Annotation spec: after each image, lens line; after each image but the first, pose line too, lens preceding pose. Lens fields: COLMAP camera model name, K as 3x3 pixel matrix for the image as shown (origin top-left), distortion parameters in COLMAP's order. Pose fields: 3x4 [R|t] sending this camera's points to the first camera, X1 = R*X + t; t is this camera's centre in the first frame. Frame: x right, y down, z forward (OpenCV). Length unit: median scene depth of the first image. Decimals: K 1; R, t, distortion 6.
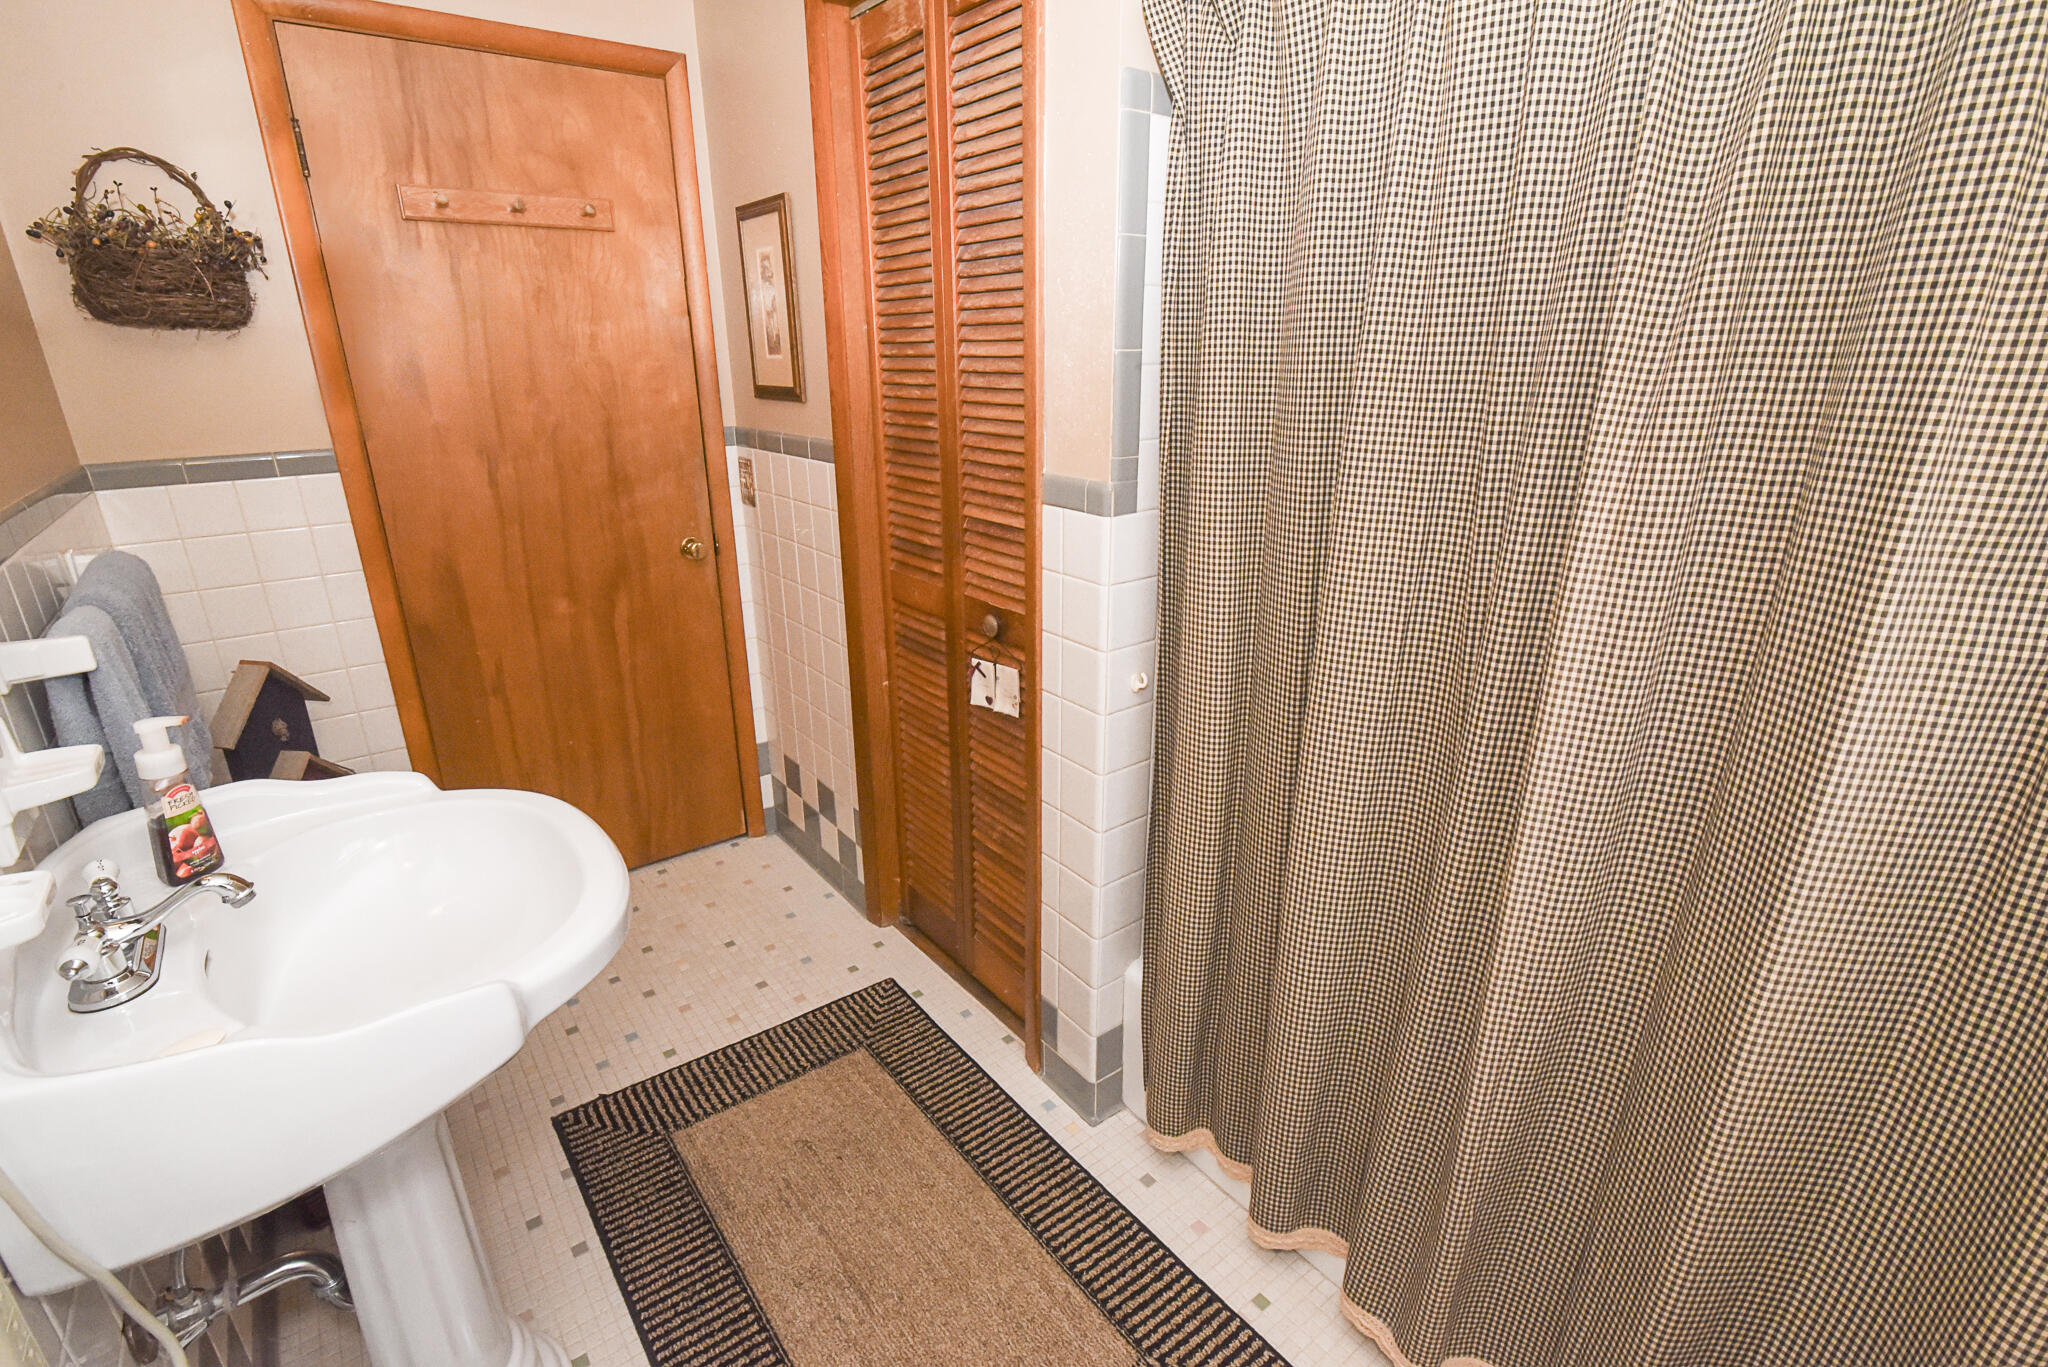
lens RADIAL K [[925.5, 0, 1024.0], [0, 925.5, 683.5], [0, 0, 1]] dist [-0.020865, -0.000039]
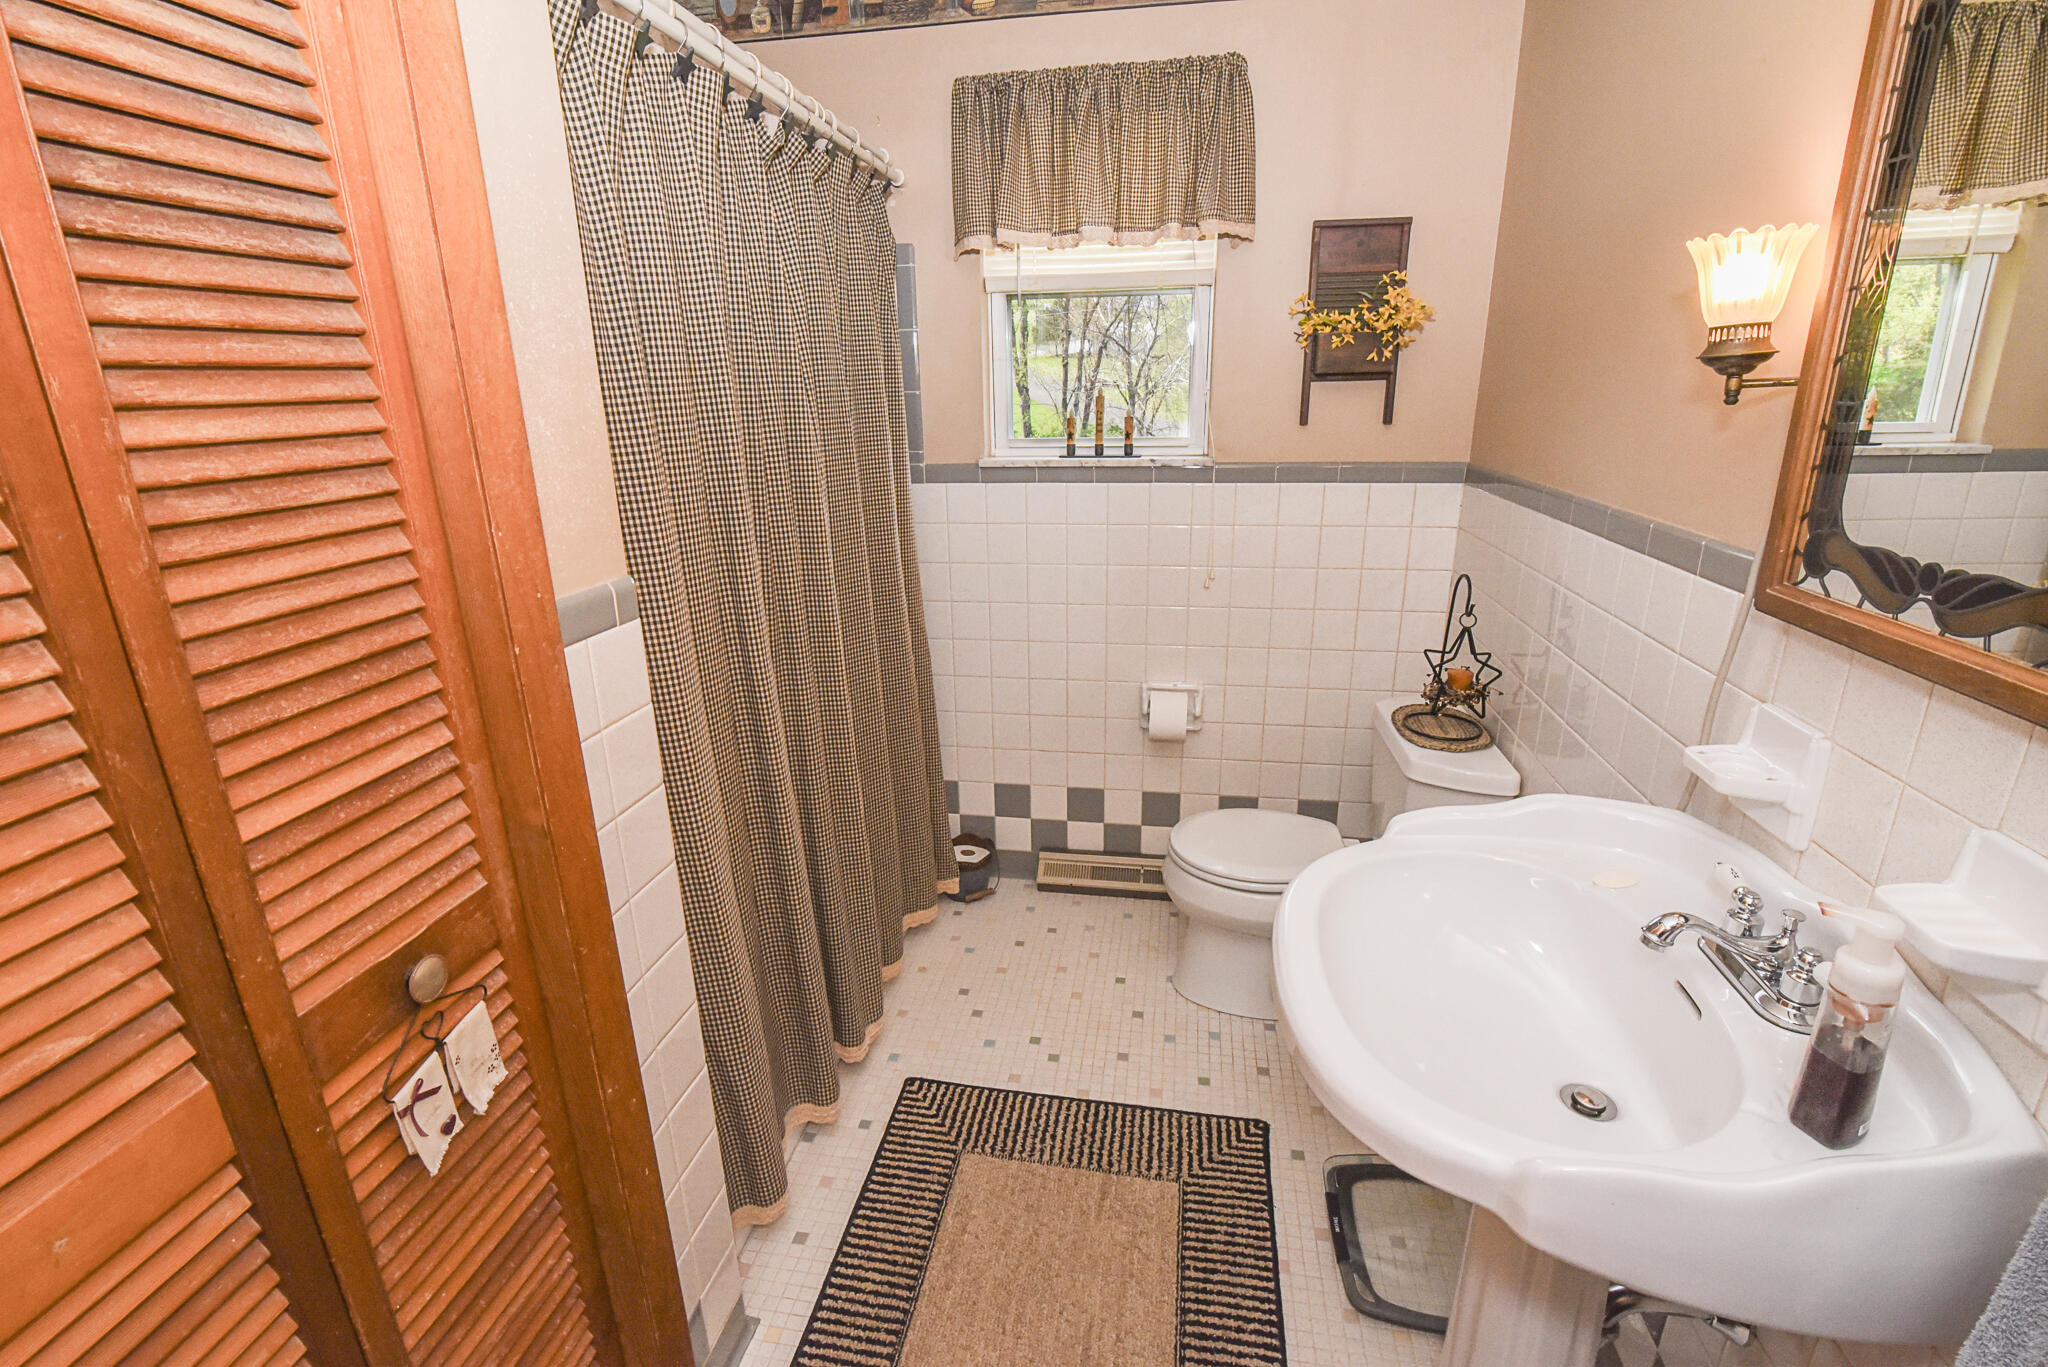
lens RADIAL K [[925.5, 0, 1024.0], [0, 925.5, 683.5], [0, 0, 1]] dist [-0.020865, -0.000039]
pose [[-0.663432, -0.217723, 0.715859, -0.606055], [0.271667, 0.821350, 0.501579, -0.378688], [-0.697176, 0.527238, -0.485762, 1.020687]]
